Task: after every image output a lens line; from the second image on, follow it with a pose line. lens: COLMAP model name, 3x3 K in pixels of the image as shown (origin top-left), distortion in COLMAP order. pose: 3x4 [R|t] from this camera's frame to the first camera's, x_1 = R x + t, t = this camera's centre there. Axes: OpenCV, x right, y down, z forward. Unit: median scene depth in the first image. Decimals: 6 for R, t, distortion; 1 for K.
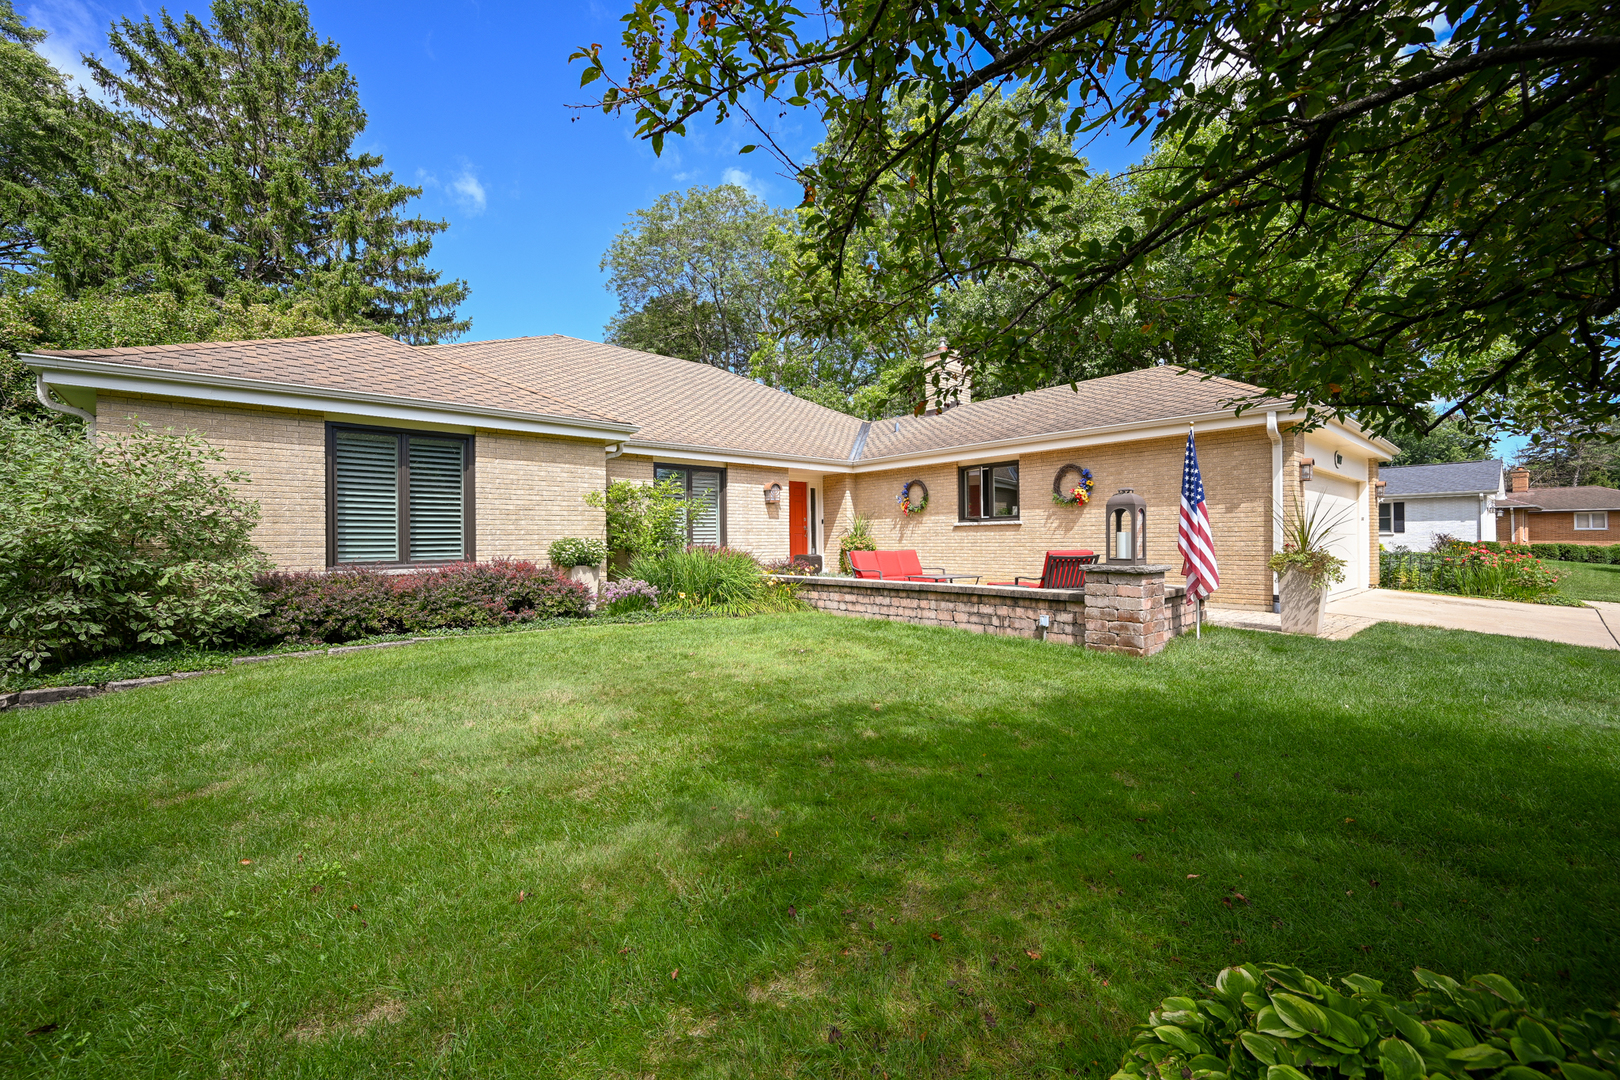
lens RADIAL K [[666.3, 0, 810.0], [0, 666.3, 540.0], [0, 0, 1]] dist [0.002345, 0.000042]
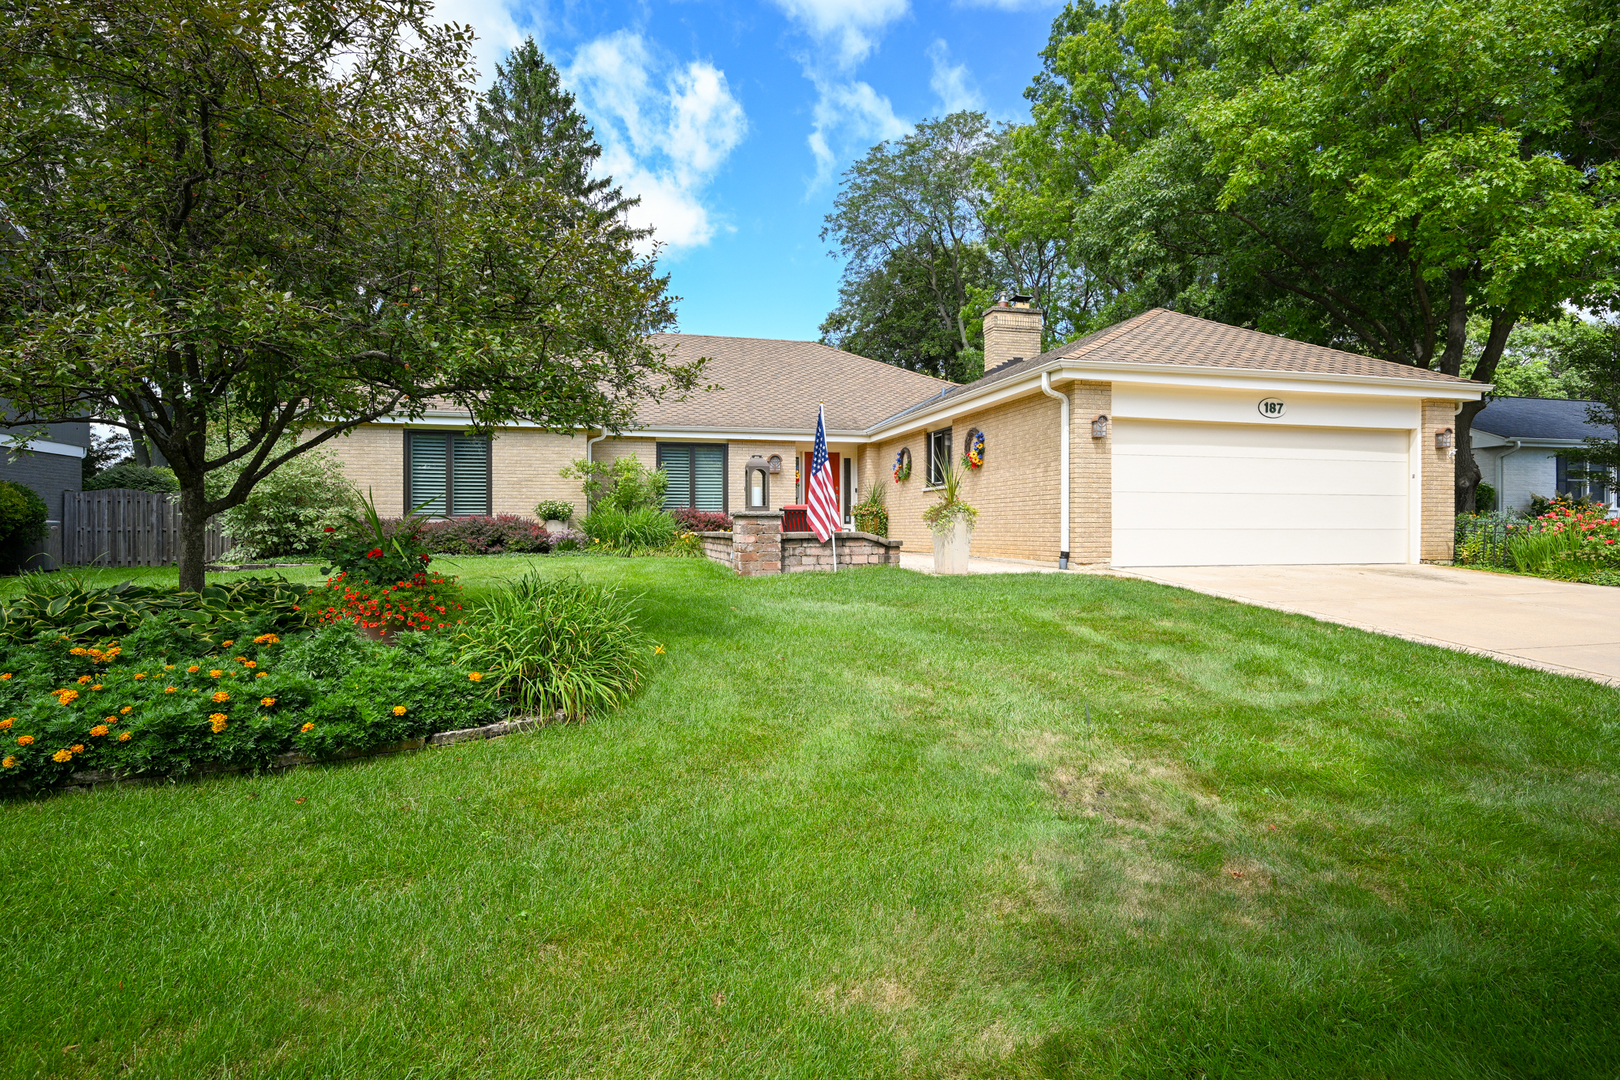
lens RADIAL K [[841.3, 0, 810.3], [0, 841.3, 528.5], [0, 0, 1]] dist [-0.000878, 0.000923]
pose [[0.884817, 0.007926, -0.465871, 0.700709], [-0.006611, 0.999968, 0.004457, 0.033052], [0.465892, -0.000863, 0.884841, -0.232566]]
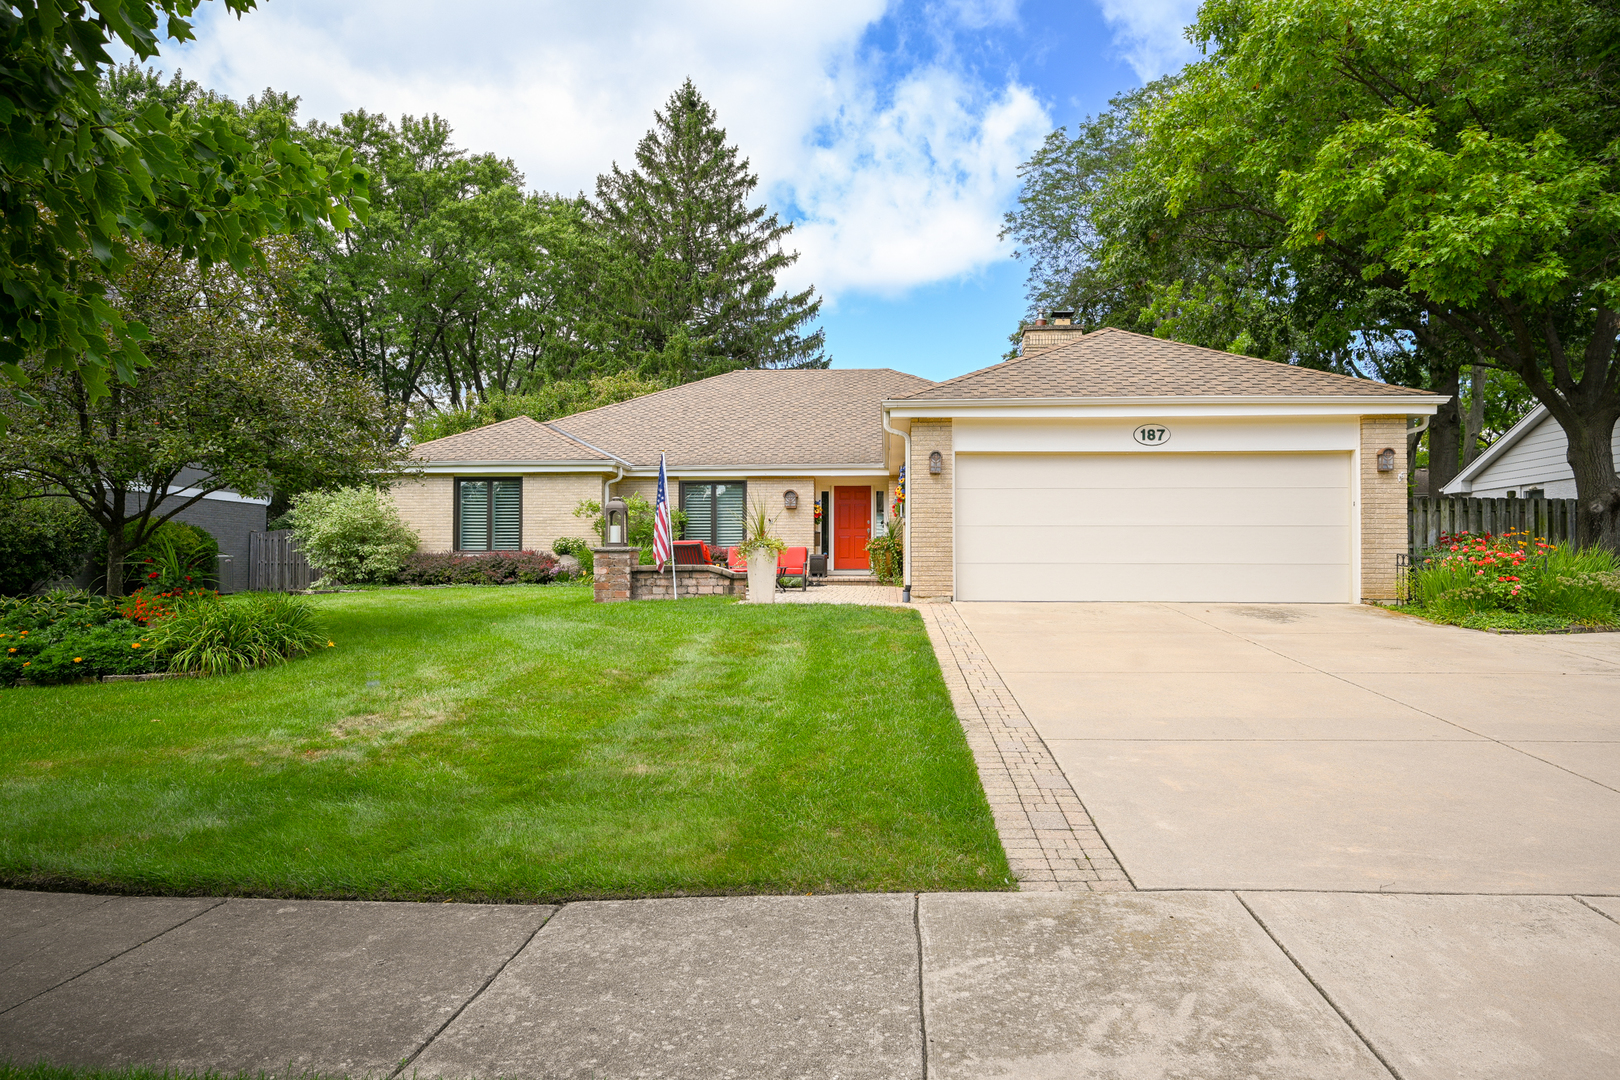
lens RADIAL K [[976.6, 0, 810.0], [0, 976.6, 540.0], [0, 0, 1]] dist [-0.001182, -0.001220]
pose [[0.685361, -0.008651, -0.728152, 1.252639], [-0.007265, 0.999798, -0.018717, 0.031438], [0.728167, 0.018118, 0.685160, -0.114836]]
